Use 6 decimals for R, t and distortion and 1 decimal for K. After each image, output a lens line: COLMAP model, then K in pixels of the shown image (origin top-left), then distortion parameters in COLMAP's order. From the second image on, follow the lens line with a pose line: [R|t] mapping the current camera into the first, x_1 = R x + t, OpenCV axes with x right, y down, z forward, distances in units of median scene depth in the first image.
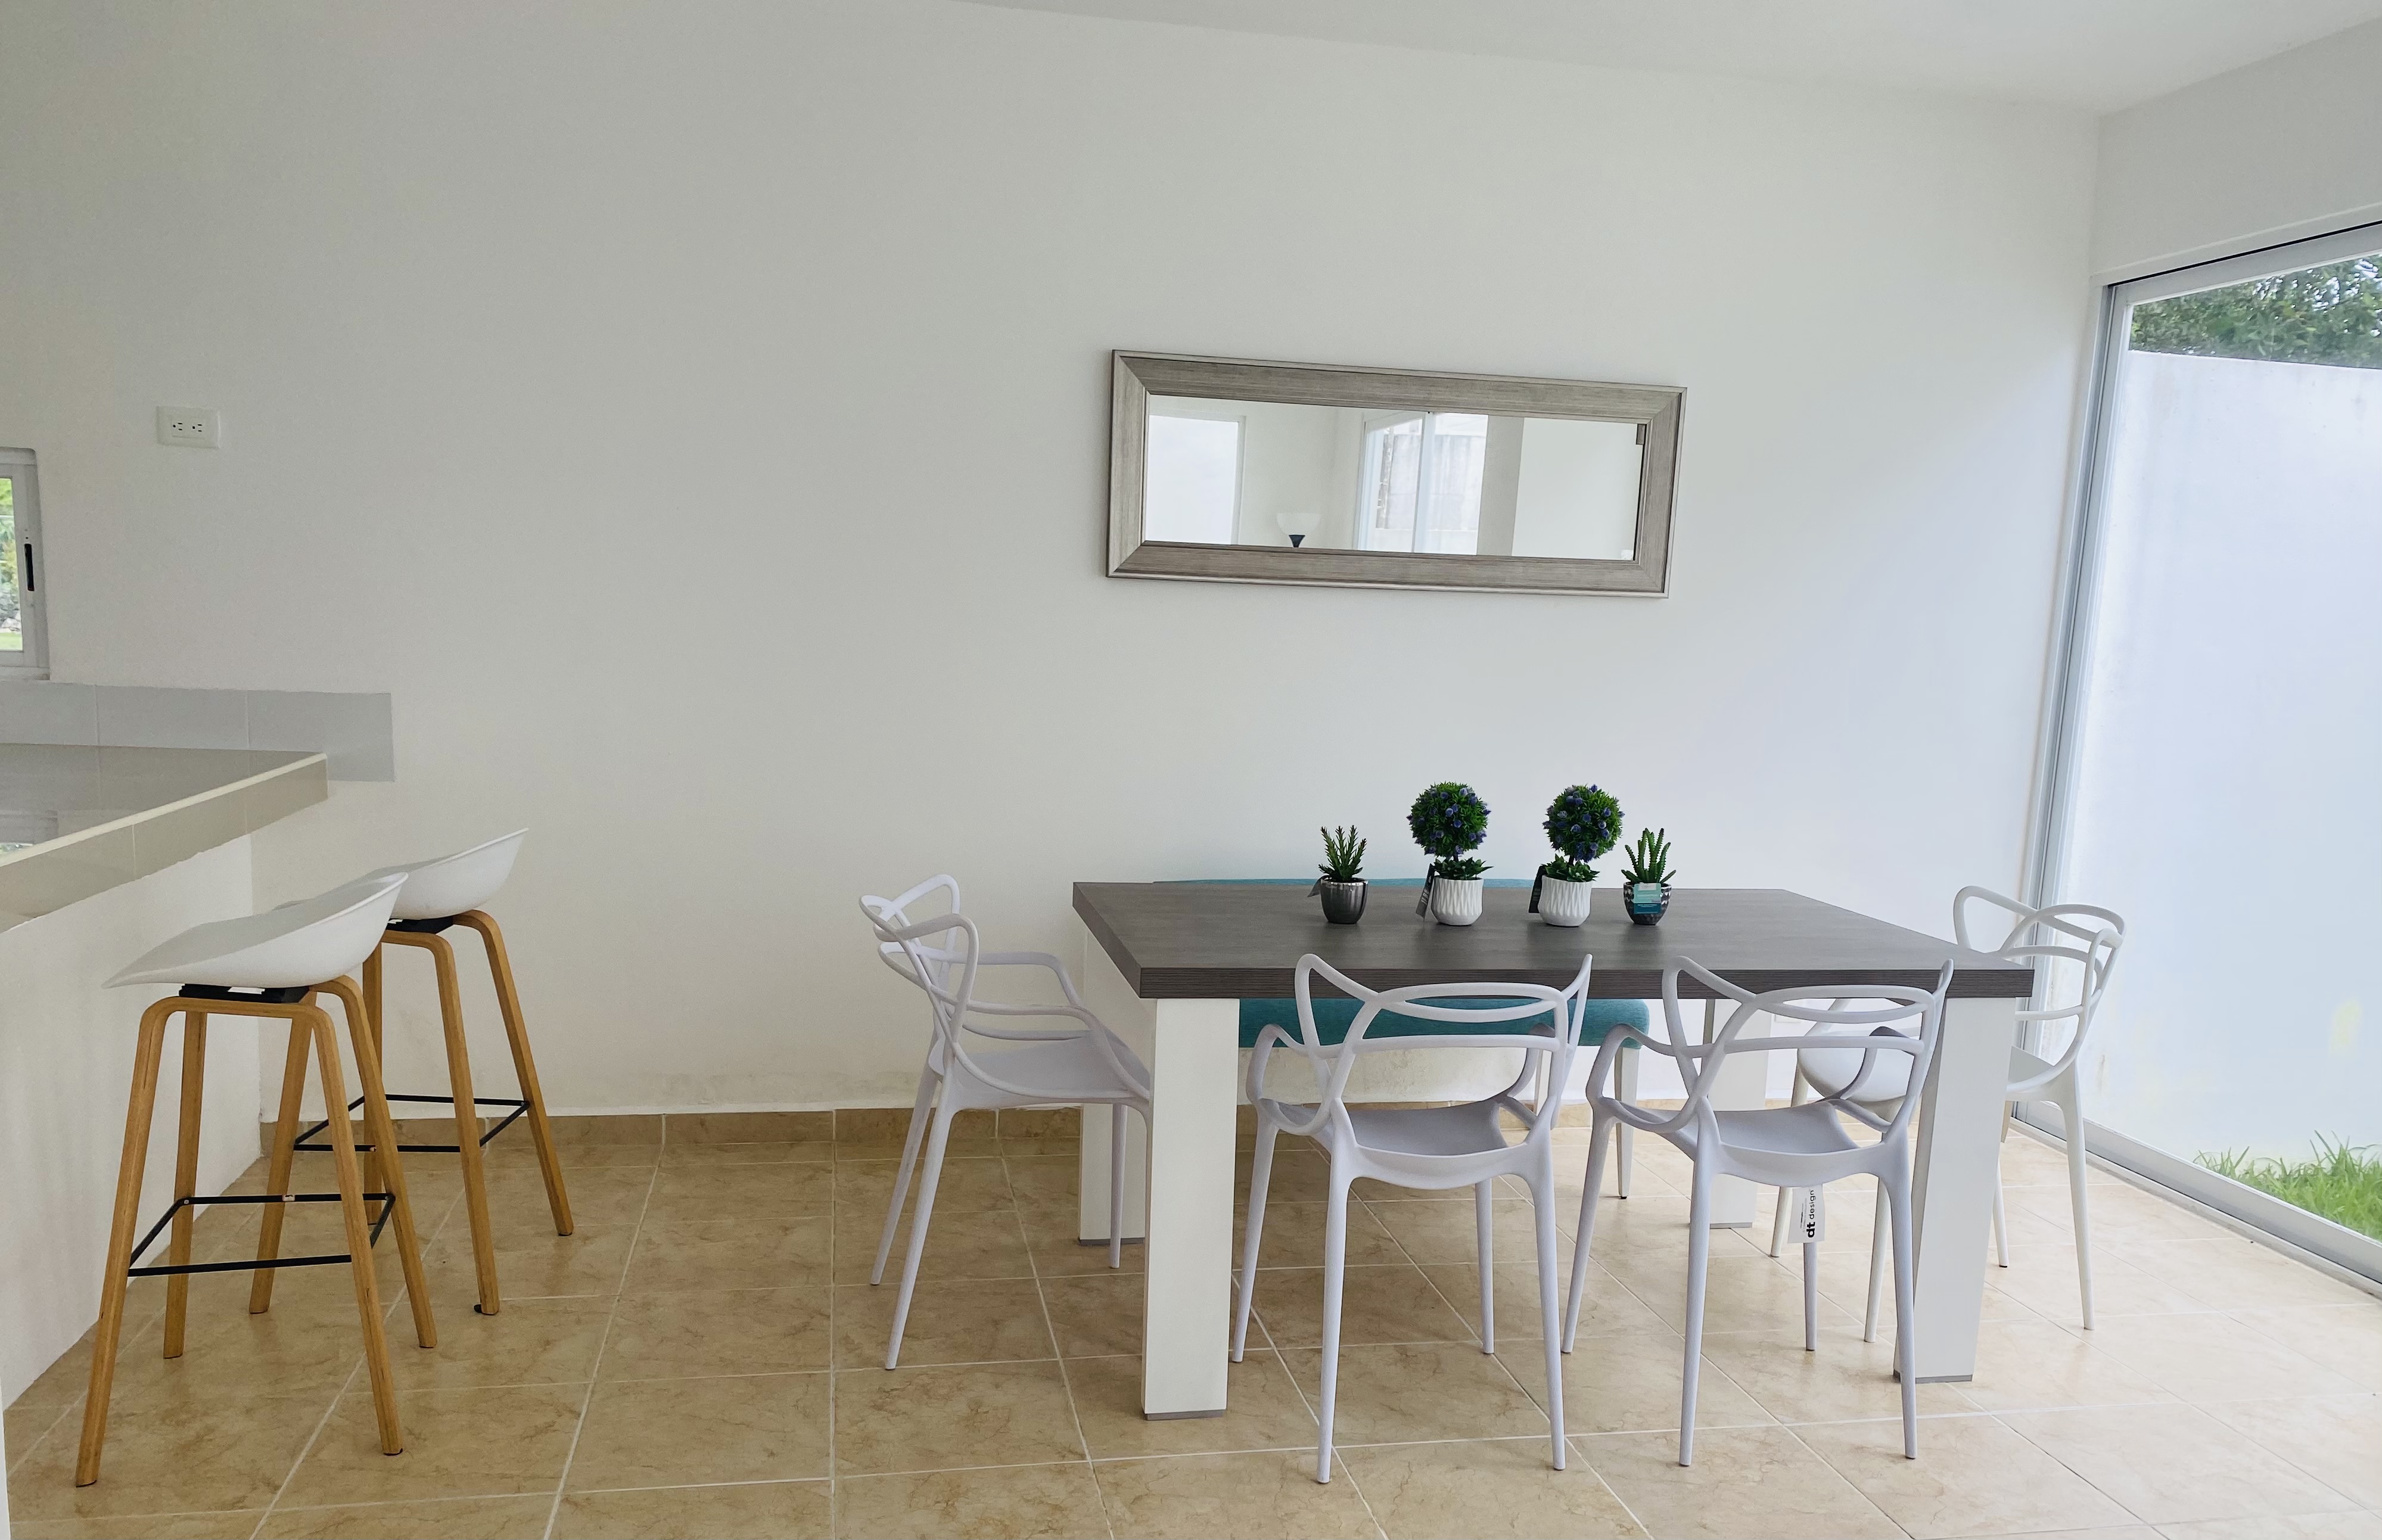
lens RADIAL K [[1823.5, 0, 1190.0], [0, 1823.5, 877.5], [0, 0, 1]] dist [0.104517, -0.107713]
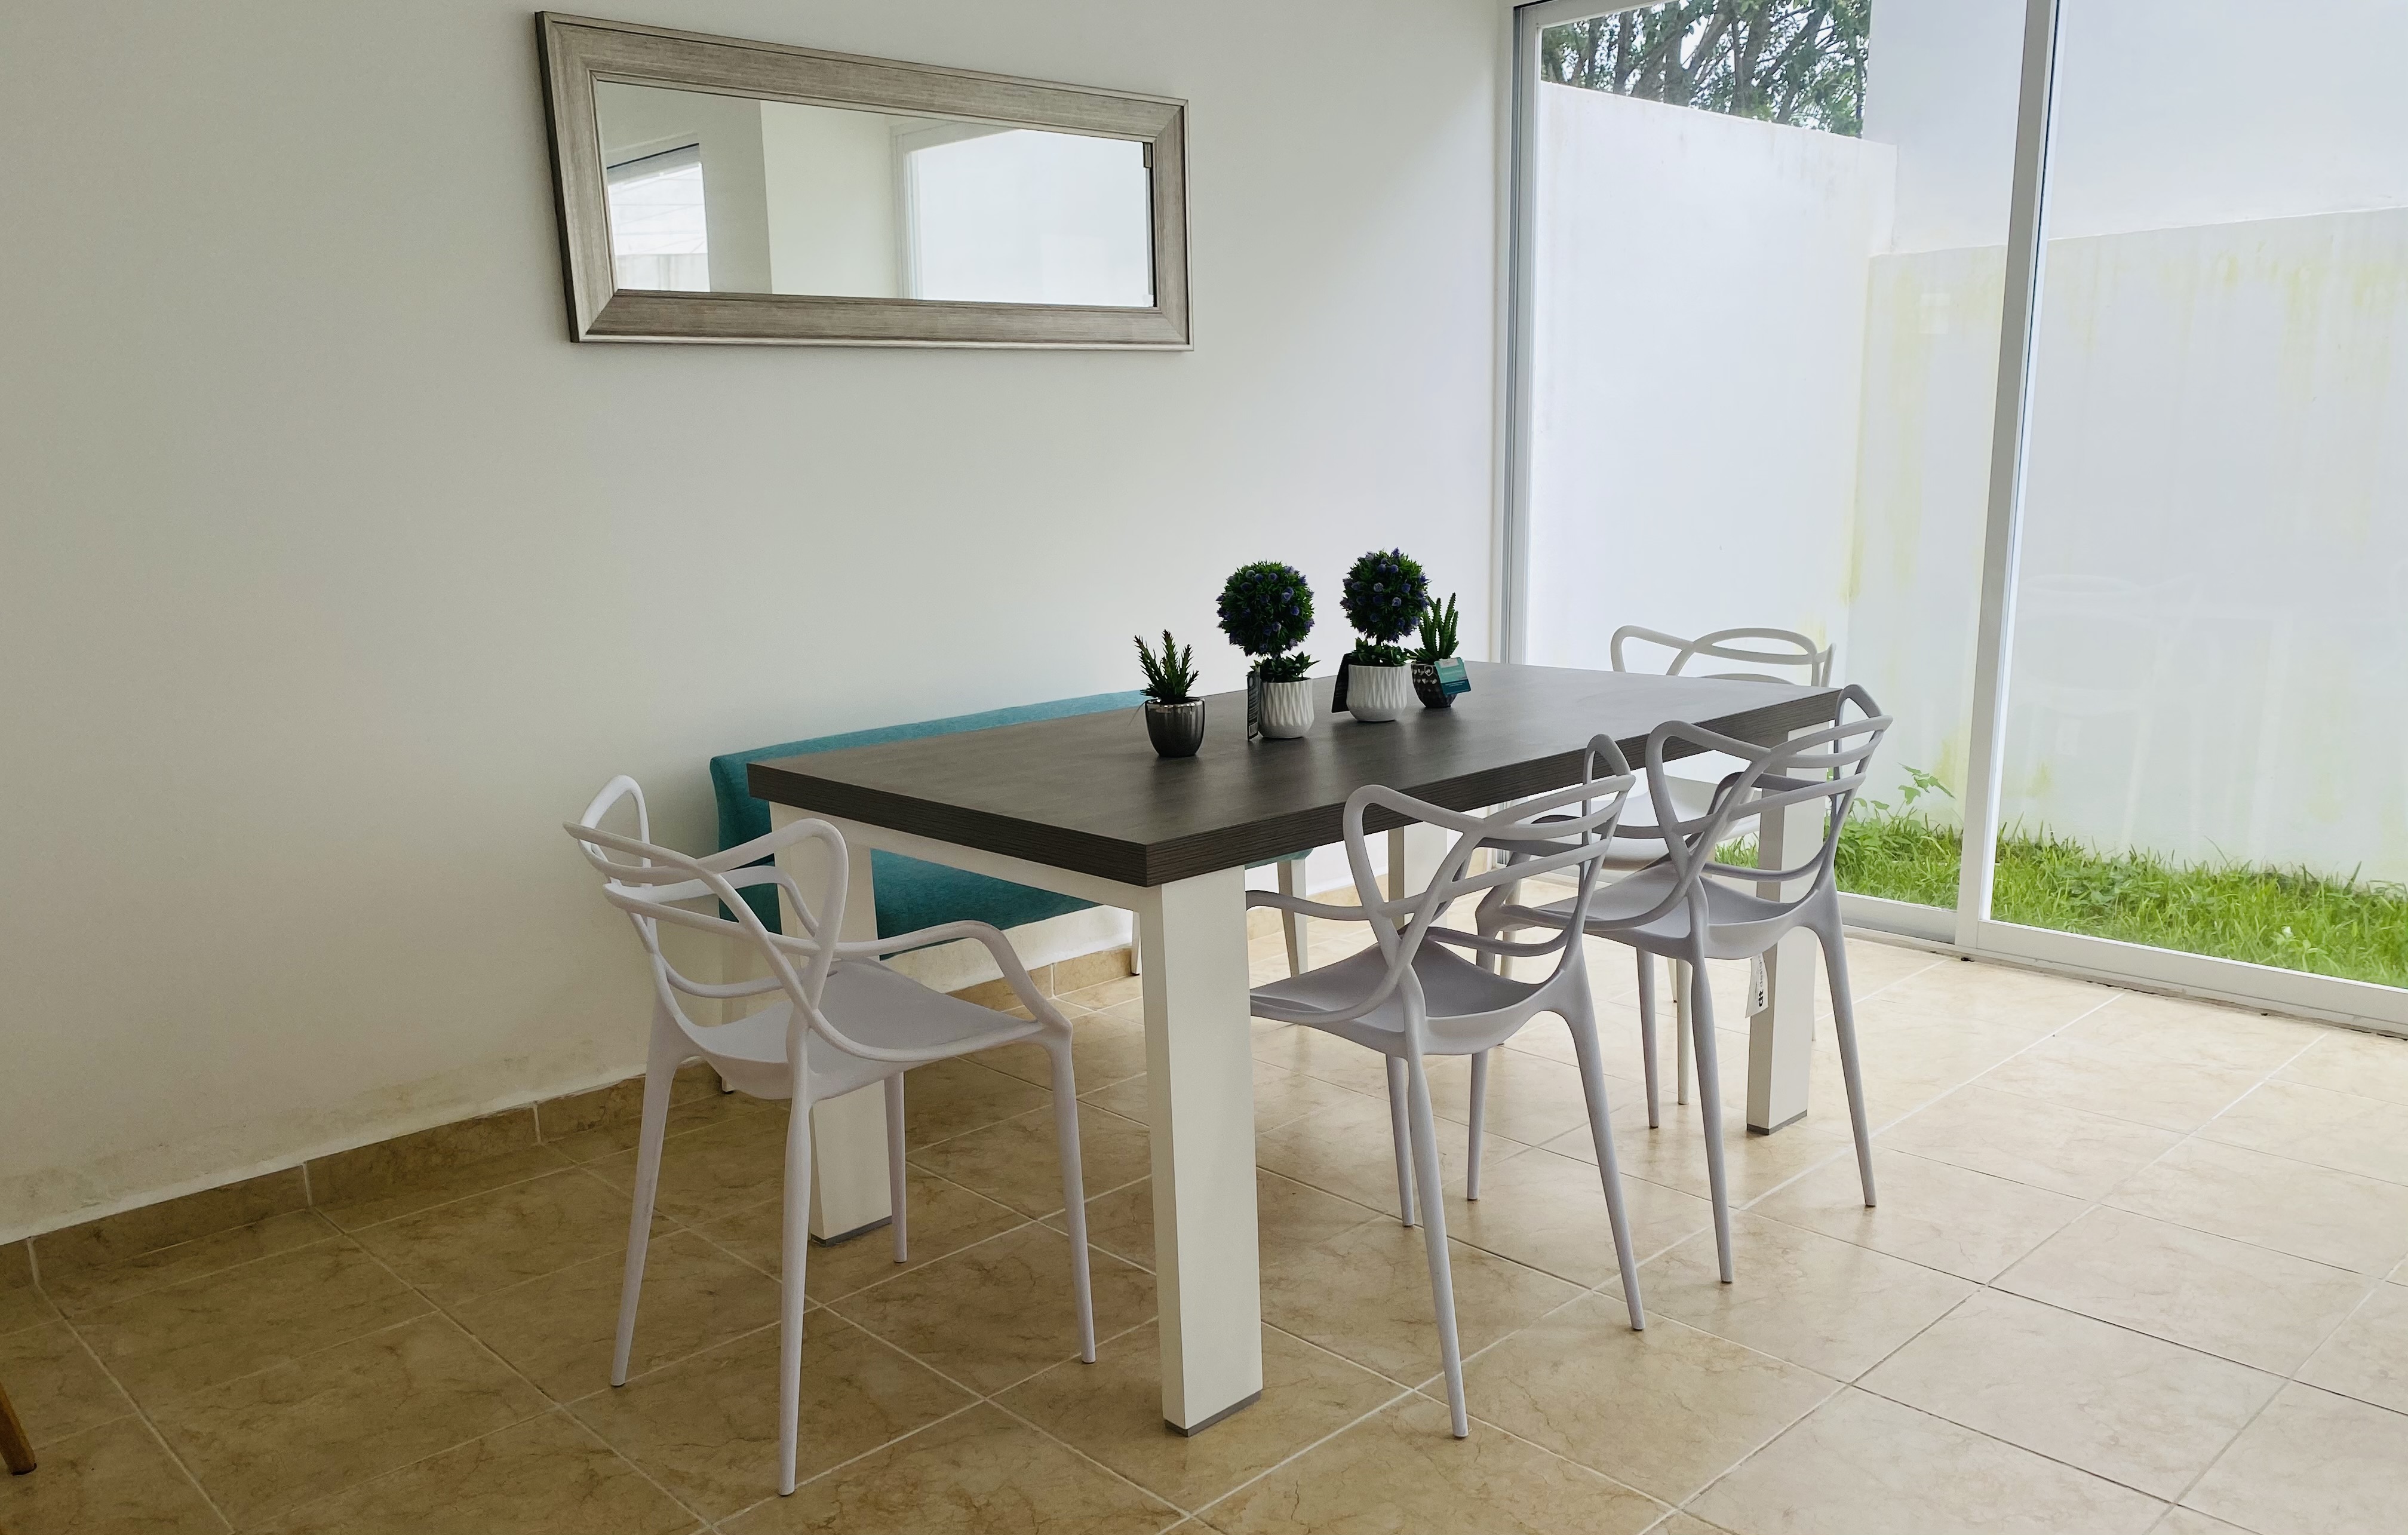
lens RADIAL K [[1887.7, 0, 1198.9], [0, 1887.7, 856.6], [0, 0, 1]] dist [0.105780, -0.144123]
pose [[0.844047, -0.177135, 0.506169, -0.293029], [0.139149, 0.983886, 0.112280, -0.019736], [-0.517901, -0.024337, 0.855094, 0.266704]]
